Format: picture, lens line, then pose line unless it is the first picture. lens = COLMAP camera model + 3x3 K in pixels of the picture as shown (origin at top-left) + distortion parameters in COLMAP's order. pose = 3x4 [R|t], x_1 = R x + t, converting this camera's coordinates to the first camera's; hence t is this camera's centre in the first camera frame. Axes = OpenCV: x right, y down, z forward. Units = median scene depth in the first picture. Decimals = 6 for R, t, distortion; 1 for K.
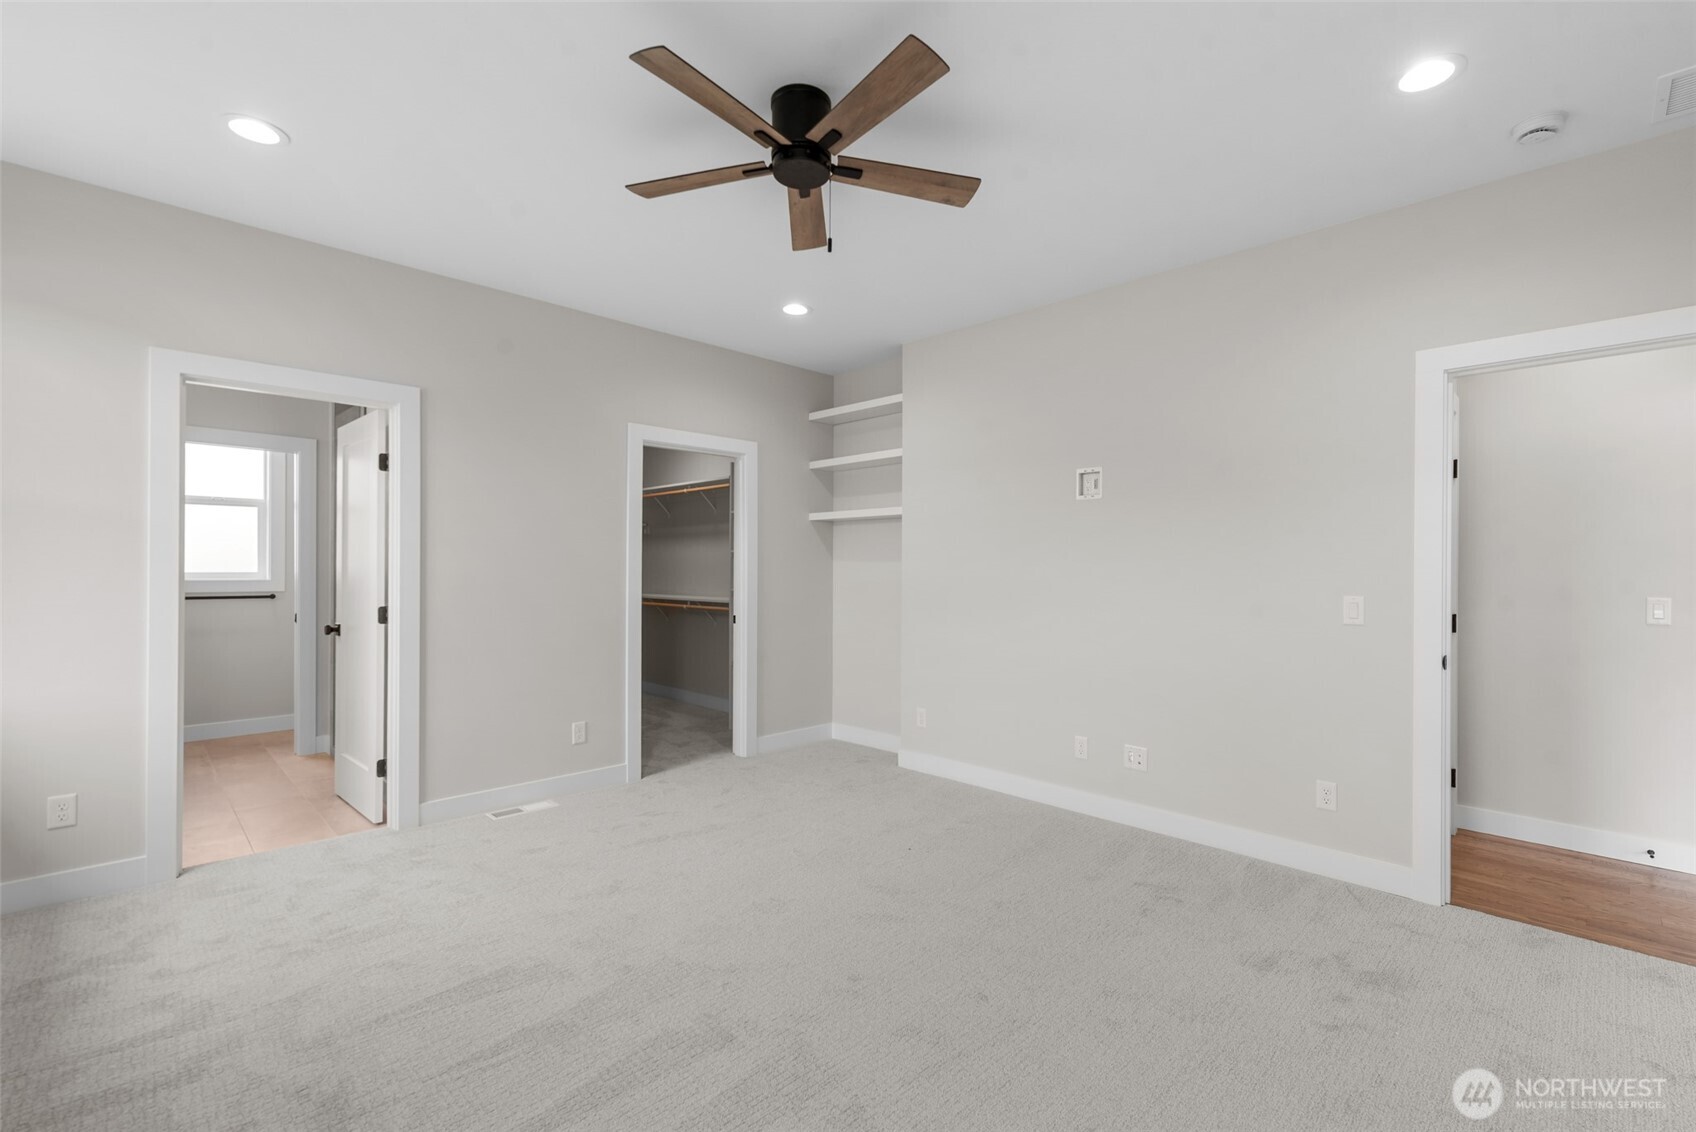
lens RADIAL K [[751.7, 0, 845.2], [0, 751.7, 558.0], [0, 0, 1]] dist [0.002703, 0.000387]
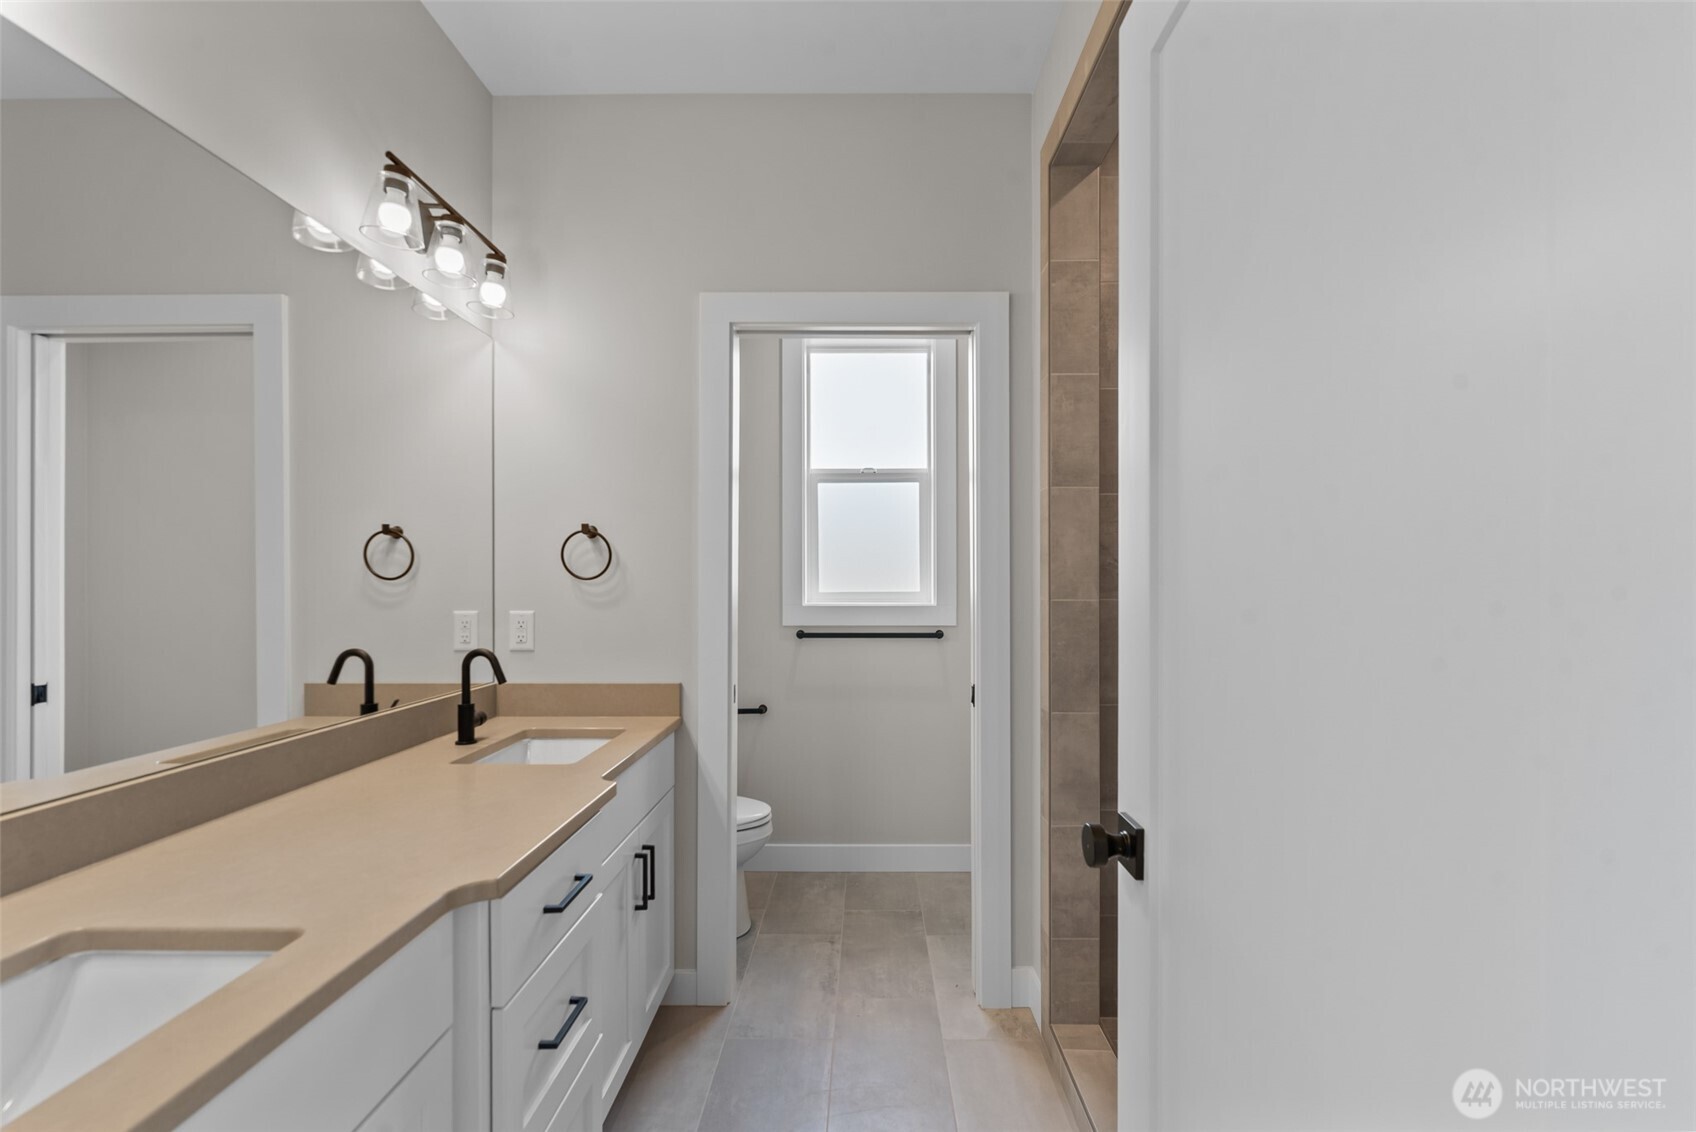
lens RADIAL K [[751.7, 0, 858.3], [0, 751.7, 575.1], [0, 0, 1]] dist [0.002703, 0.000387]
pose [[0.710096, -0.012660, -0.703991, -0.415516], [0.000469, 0.999847, -0.017508, 0.016101], [0.704104, 0.012102, 0.709993, 0.569610]]
